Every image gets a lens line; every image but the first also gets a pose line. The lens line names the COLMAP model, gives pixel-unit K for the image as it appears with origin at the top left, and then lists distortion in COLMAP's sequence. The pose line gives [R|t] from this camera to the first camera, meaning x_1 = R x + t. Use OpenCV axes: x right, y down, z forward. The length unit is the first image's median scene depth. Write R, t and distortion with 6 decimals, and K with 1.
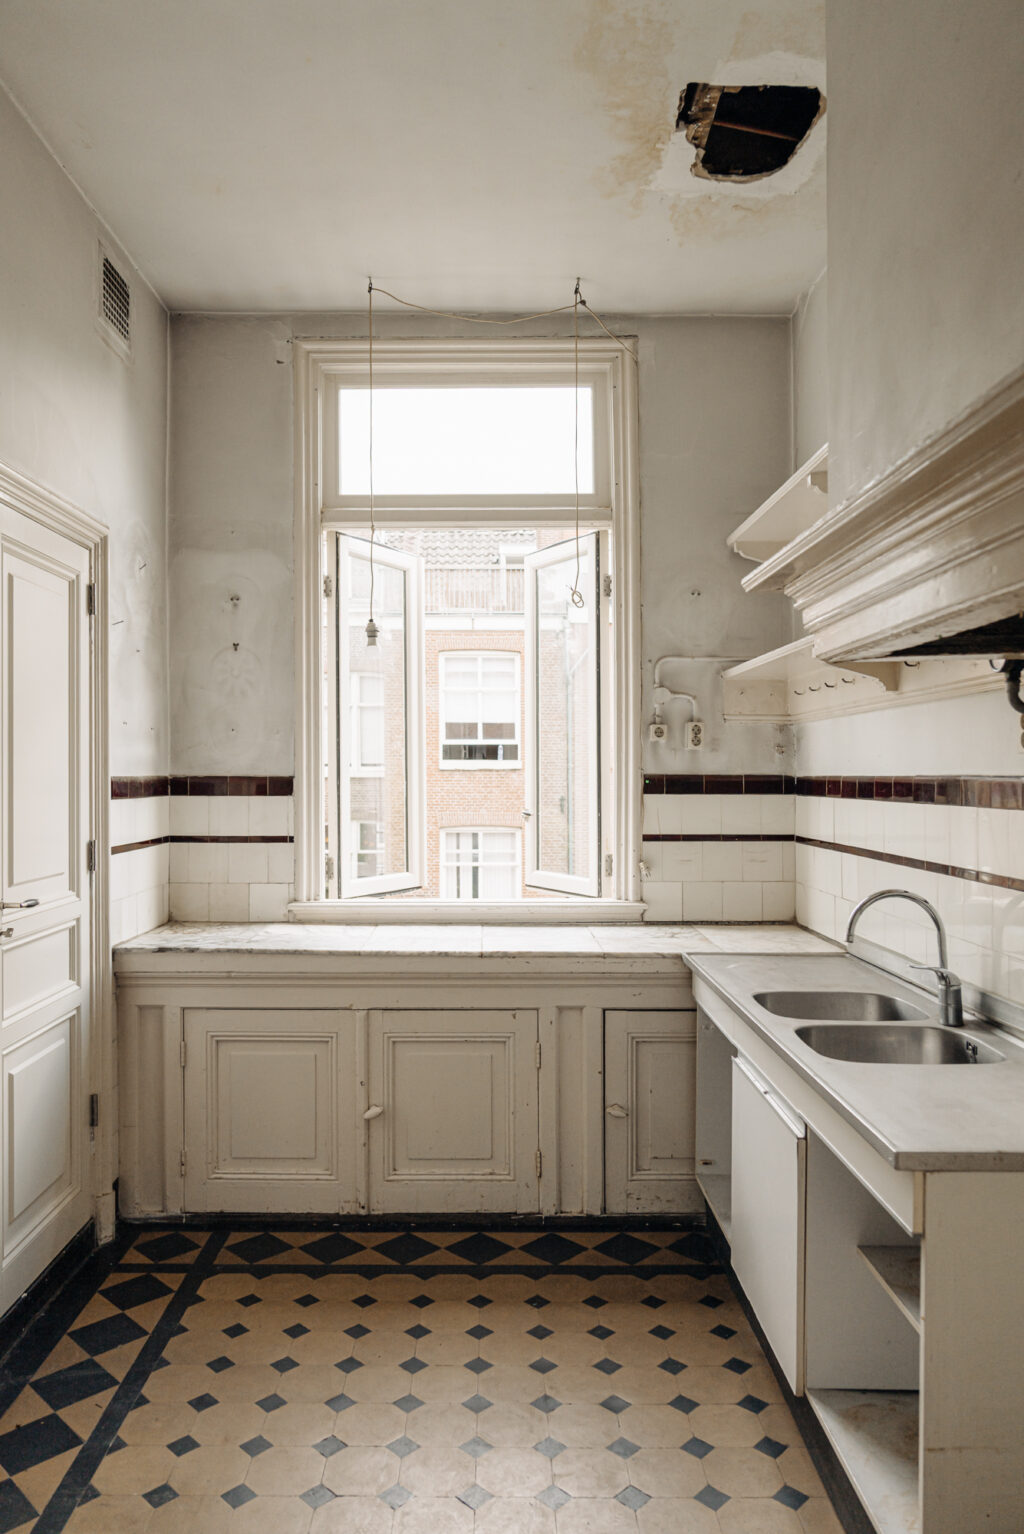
lens RADIAL K [[1079.4, 0, 477.3], [0, 1079.4, 763.6], [0, 0, 1]] dist [-0.009301, 0.004761]
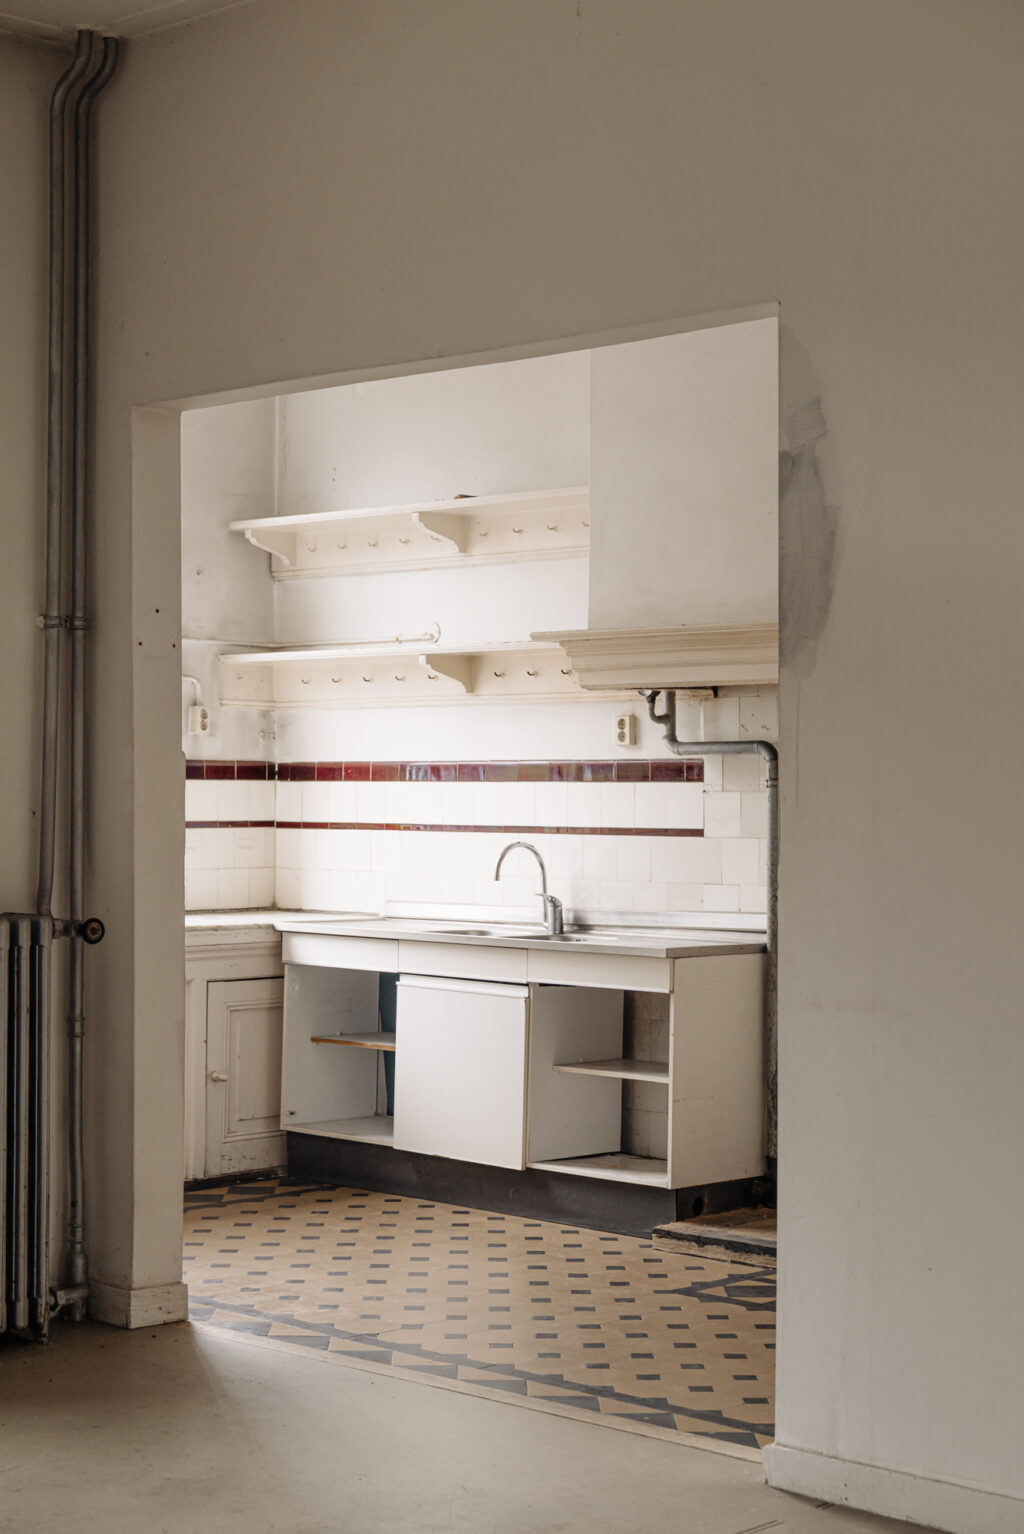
lens RADIAL K [[2620.7, 0, 513.3], [0, 2620.7, 766.0], [0, 0, 1]] dist [0.162434, 0.000000]
pose [[0.694721, 0.007829, 0.719237, -1.526456], [-0.011414, 0.999935, 0.000141, 0.014316], [-0.719189, -0.008307, 0.694765, -0.996495]]
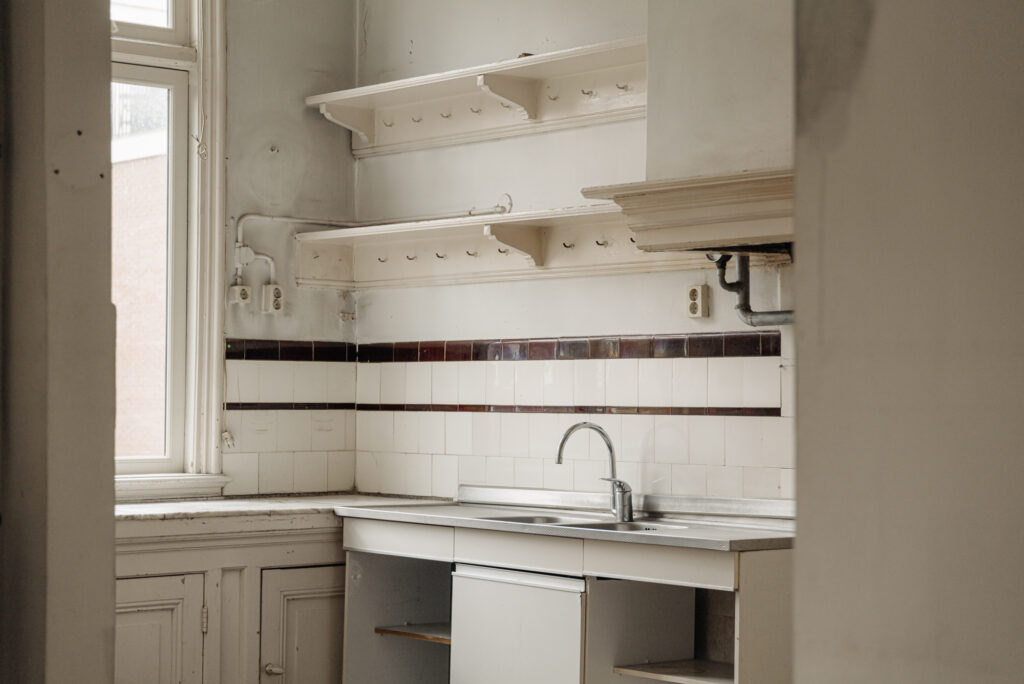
lens RADIAL K [[2053.2, 0, 510.2], [0, 2053.2, 348.0], [0, 0, 1]] dist [0.161132, 0.000000]
pose [[0.759935, 0.018073, 0.649748, -0.957307], [-0.011301, 0.999830, -0.014593, 0.048536], [-0.649901, 0.003747, 0.760010, -0.605835]]
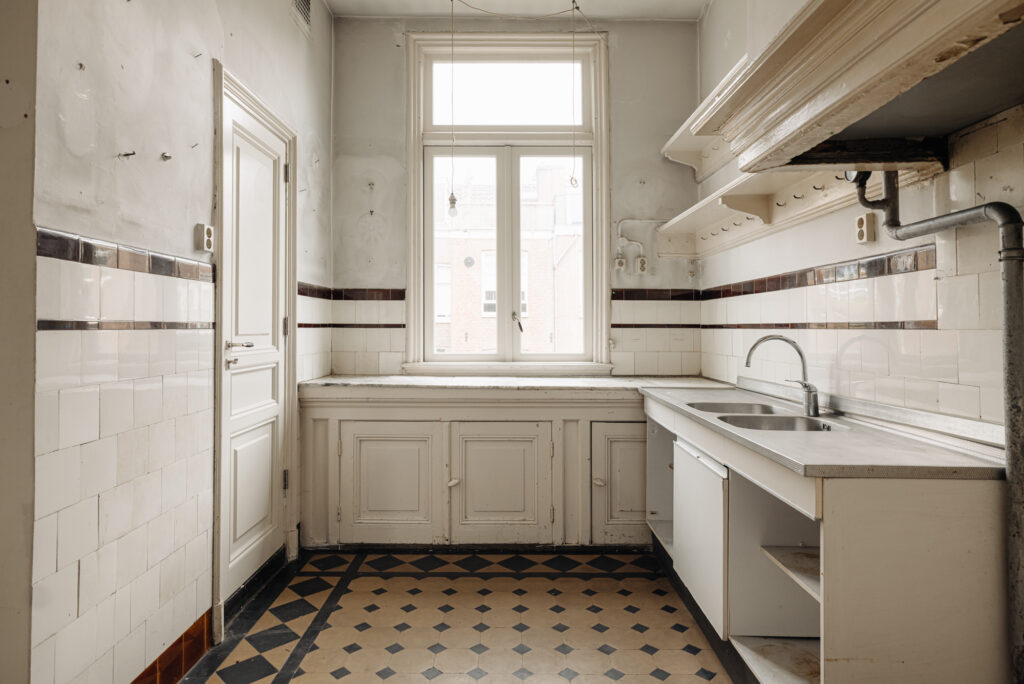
lens RADIAL K [[602.7, 0, 503.7], [0, 602.7, 313.0], [0, 0, 1]] dist [0.002579, 0.002051]
pose [[0.999985, 0.002497, 0.004776, -0.023531], [-0.002431, 0.999903, -0.013736, 0.072483], [-0.004810, 0.013725, 0.999894, 0.060755]]
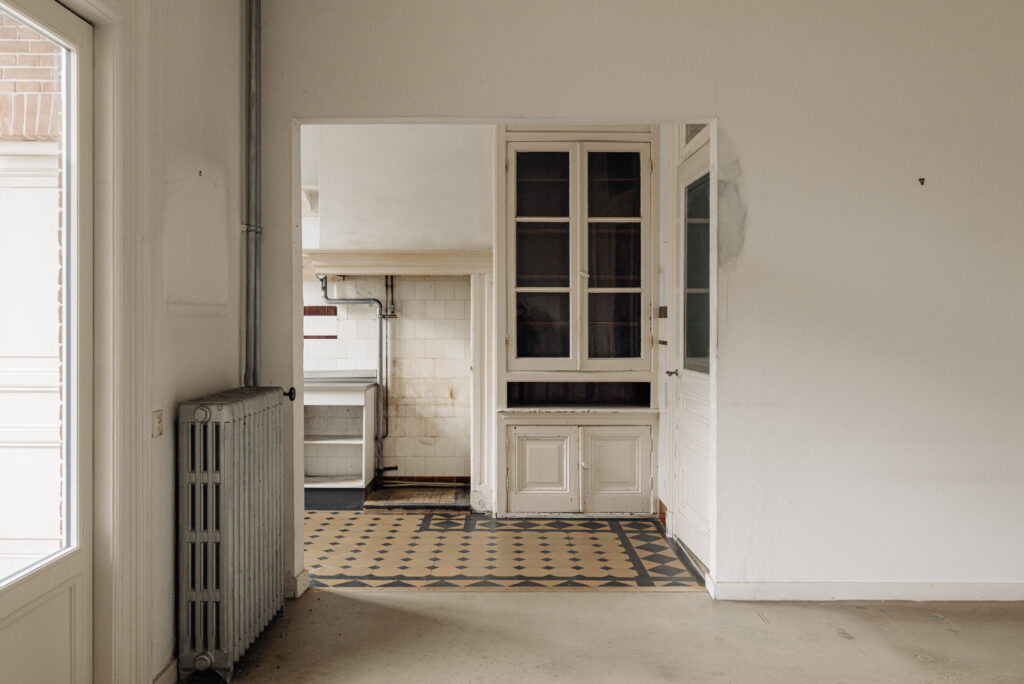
lens RADIAL K [[845.8, 0, 515.2], [0, 845.8, 332.4], [0, 0, 1]] dist [-0.016684, -0.003502]
pose [[-0.003909, -0.015806, 0.999867, -1.515428], [-0.012368, 0.999799, 0.015757, 0.030058], [-0.999916, -0.012305, -0.004104, 0.176612]]
